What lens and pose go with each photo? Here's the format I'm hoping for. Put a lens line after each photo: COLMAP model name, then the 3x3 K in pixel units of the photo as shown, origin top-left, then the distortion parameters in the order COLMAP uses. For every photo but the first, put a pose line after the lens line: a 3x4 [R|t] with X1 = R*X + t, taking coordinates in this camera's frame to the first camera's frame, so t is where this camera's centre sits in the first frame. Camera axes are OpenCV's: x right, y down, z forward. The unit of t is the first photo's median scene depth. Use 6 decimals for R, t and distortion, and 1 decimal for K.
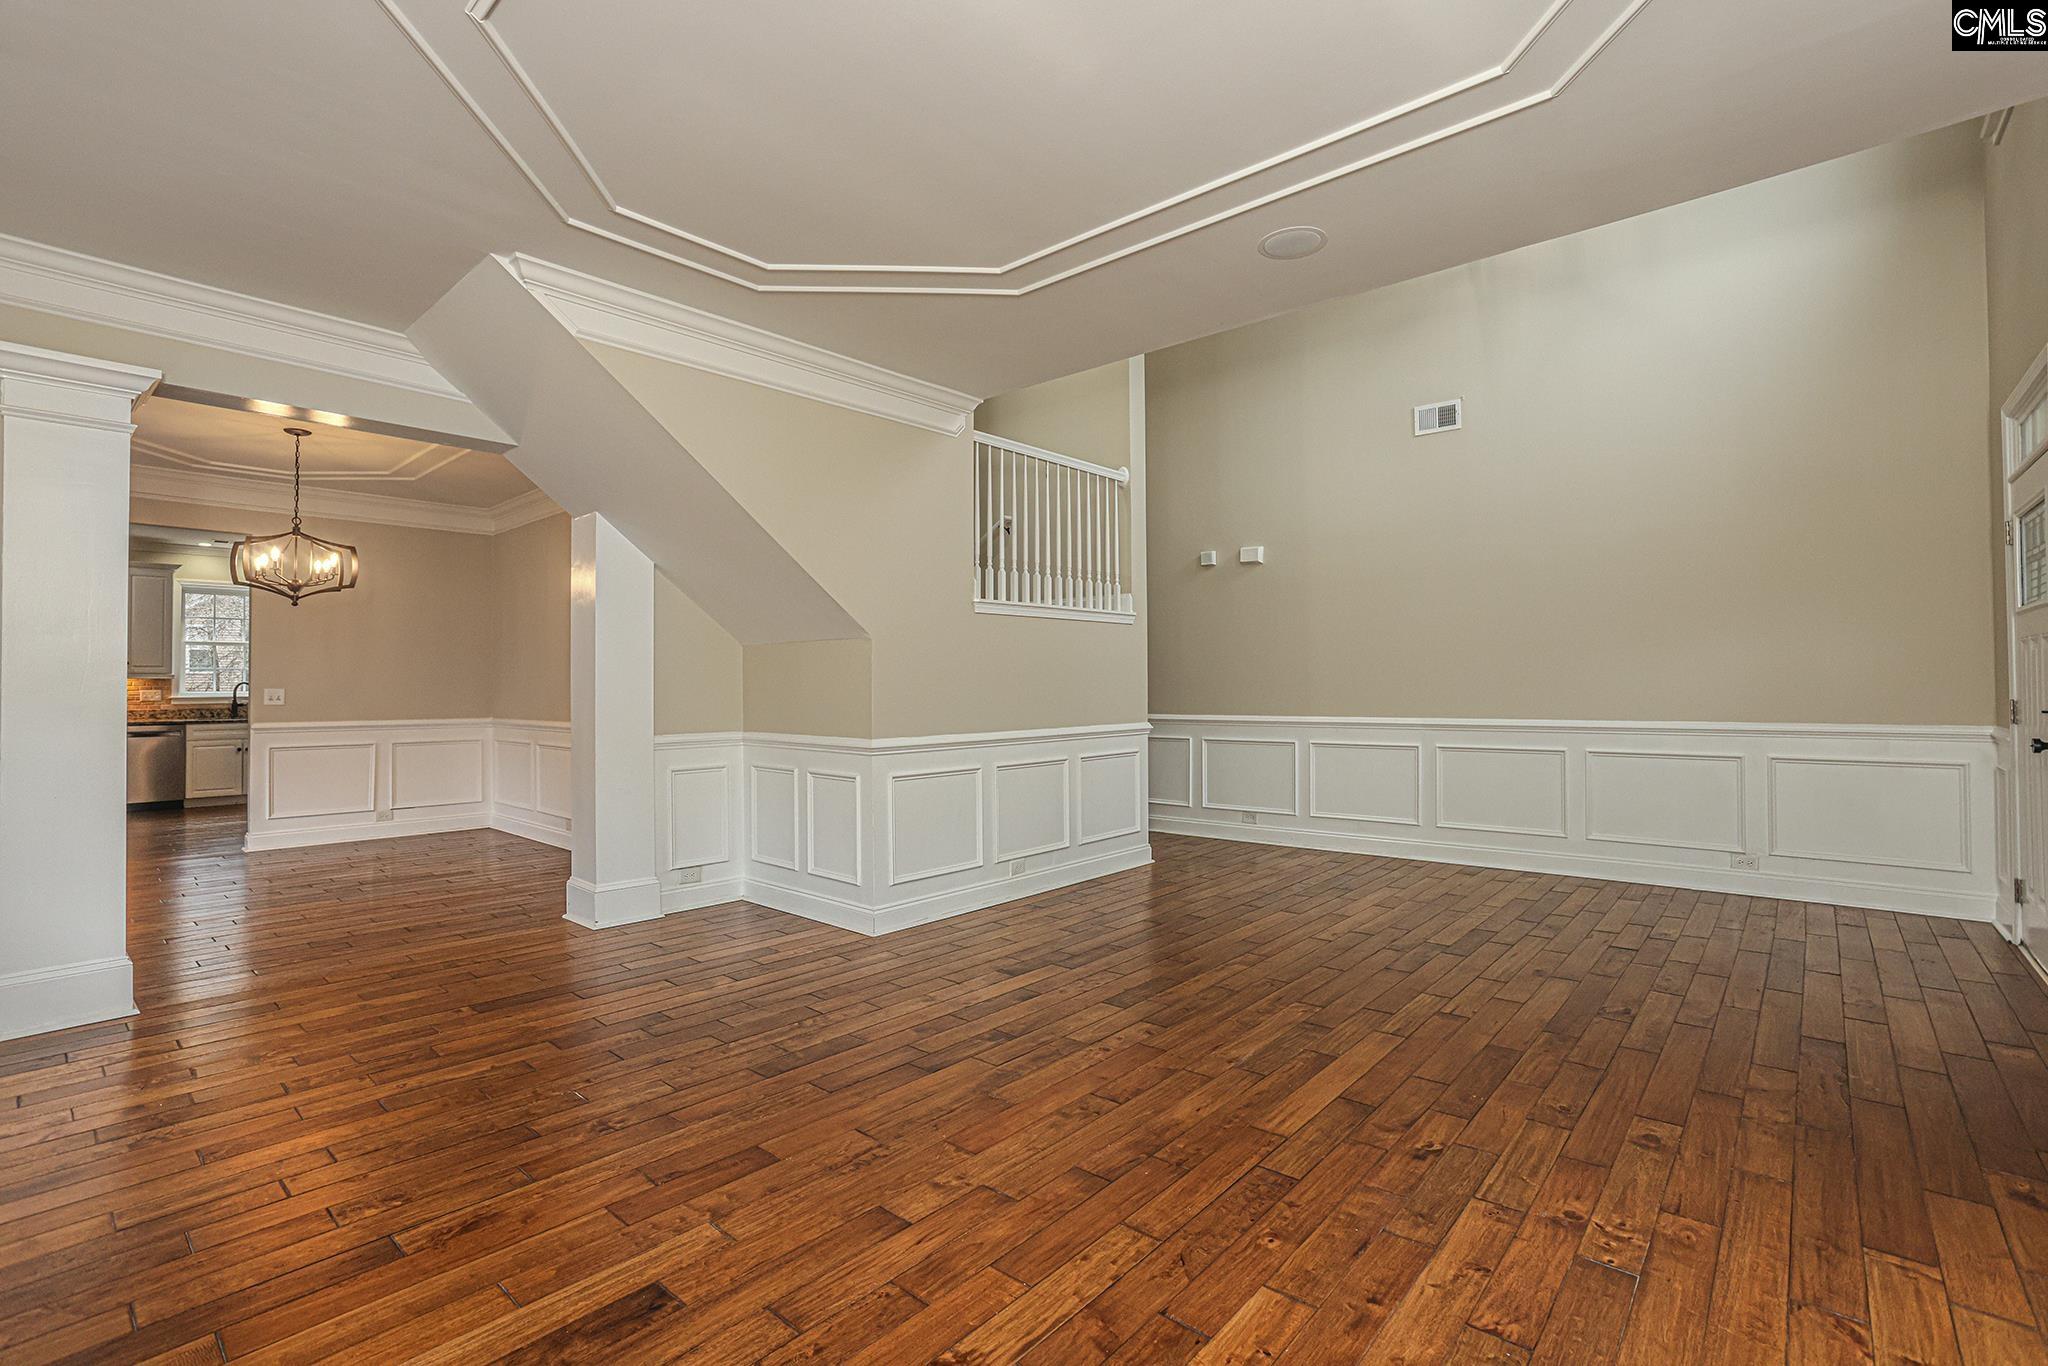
lens RADIAL K [[914.2, 0, 1024.0], [0, 914.2, 683.0], [0, 0, 1]] dist [-0.001115, -0.000071]
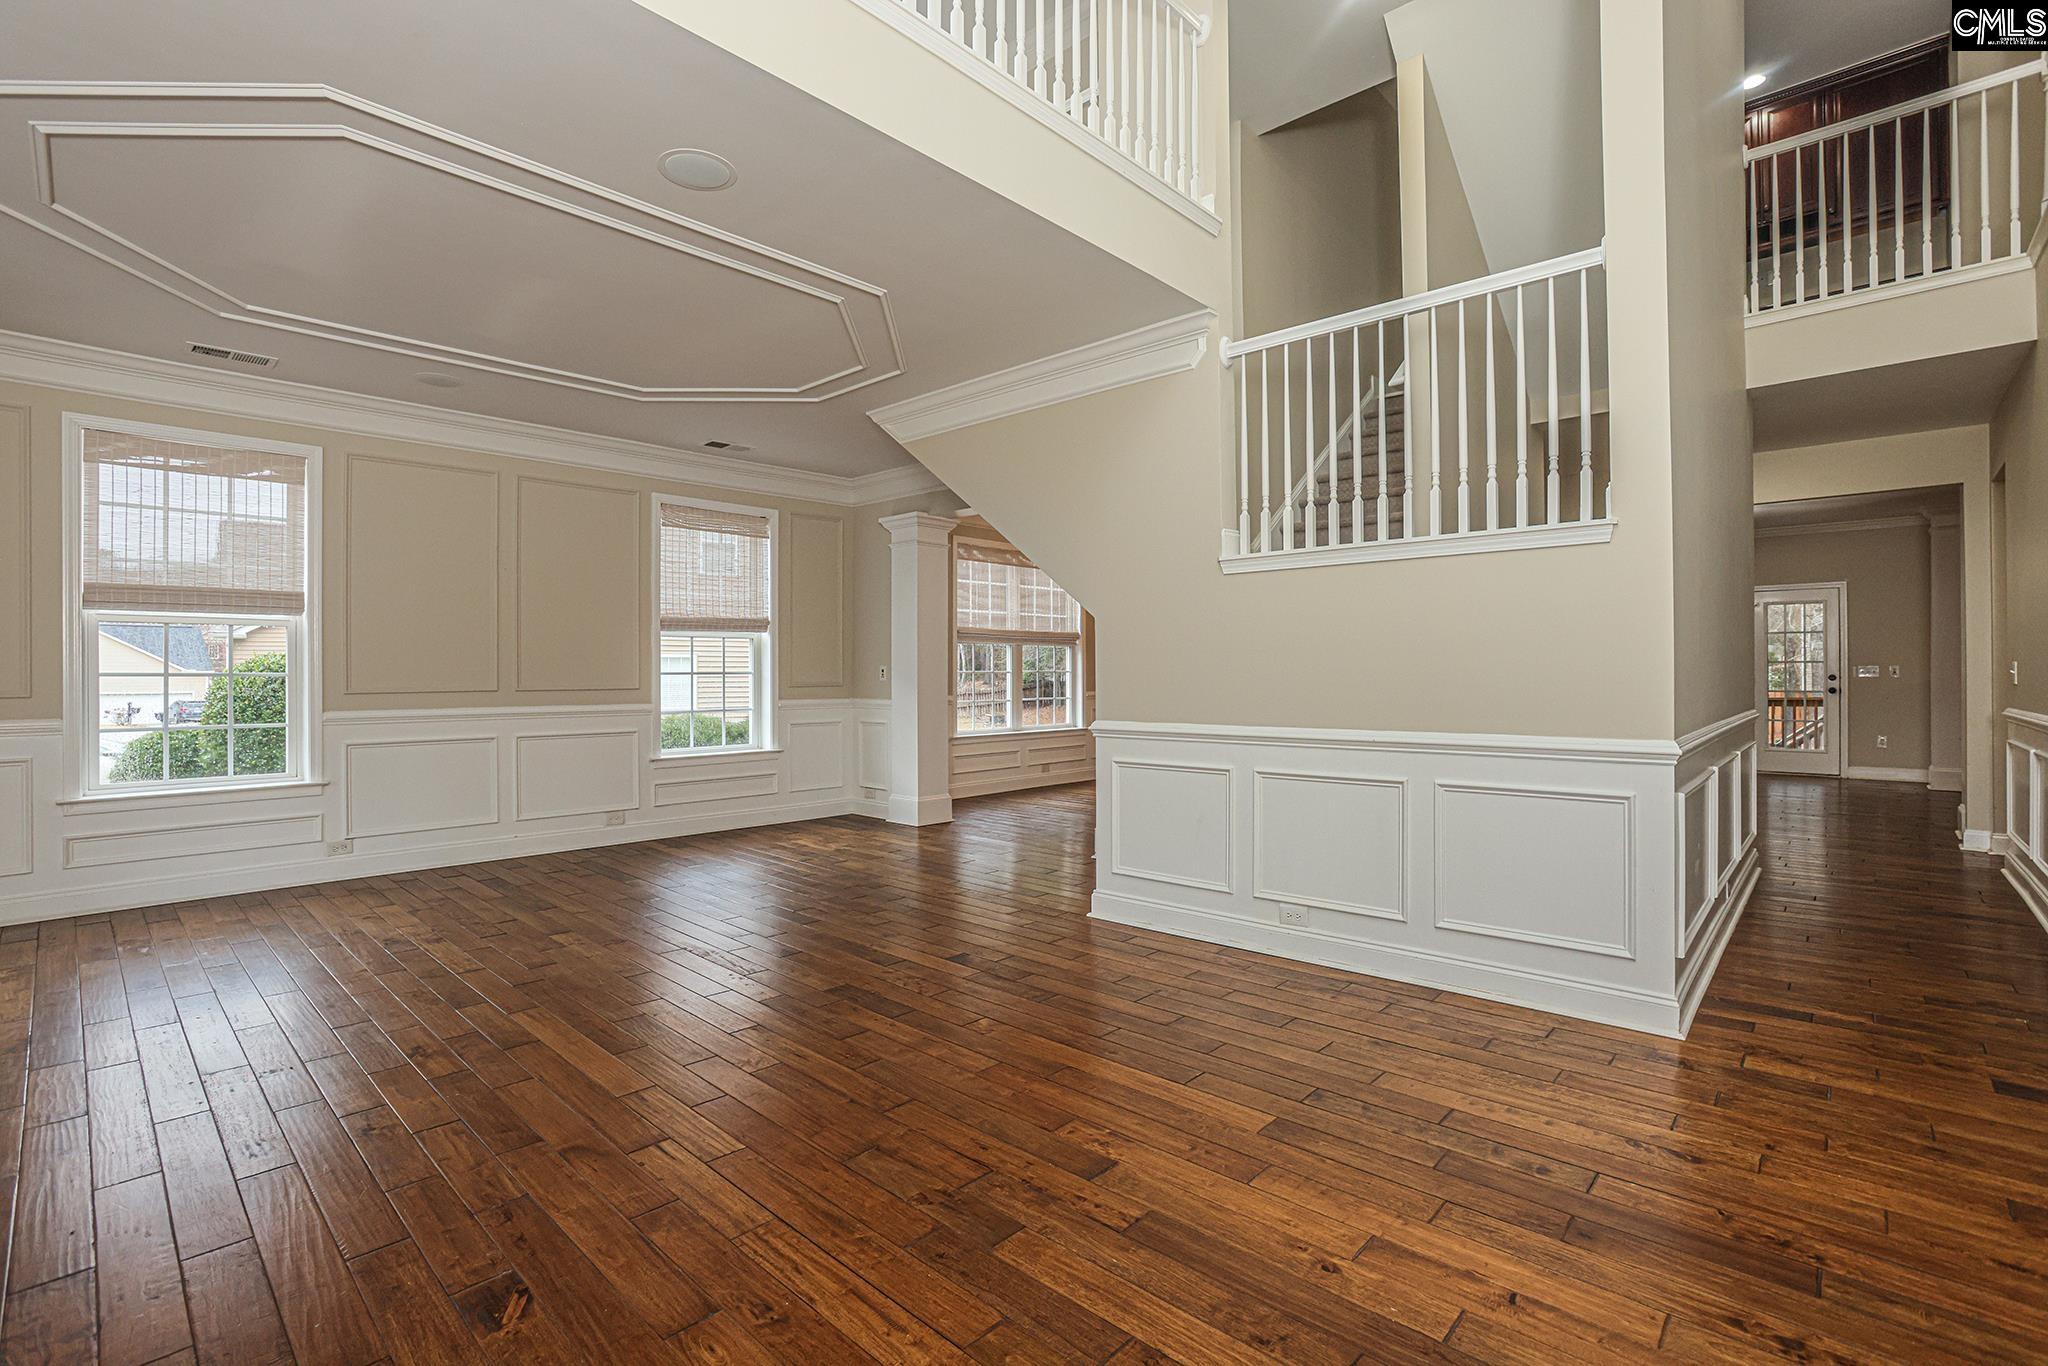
lens RADIAL K [[914.2, 0, 1024.0], [0, 914.2, 683.0], [0, 0, 1]] dist [-0.001115, -0.000071]
pose [[-0.036188, 0.007140, -0.999319, 0.902034], [0.021424, 0.999750, 0.006367, 0.009922], [0.999115, -0.021179, -0.036332, 1.025964]]
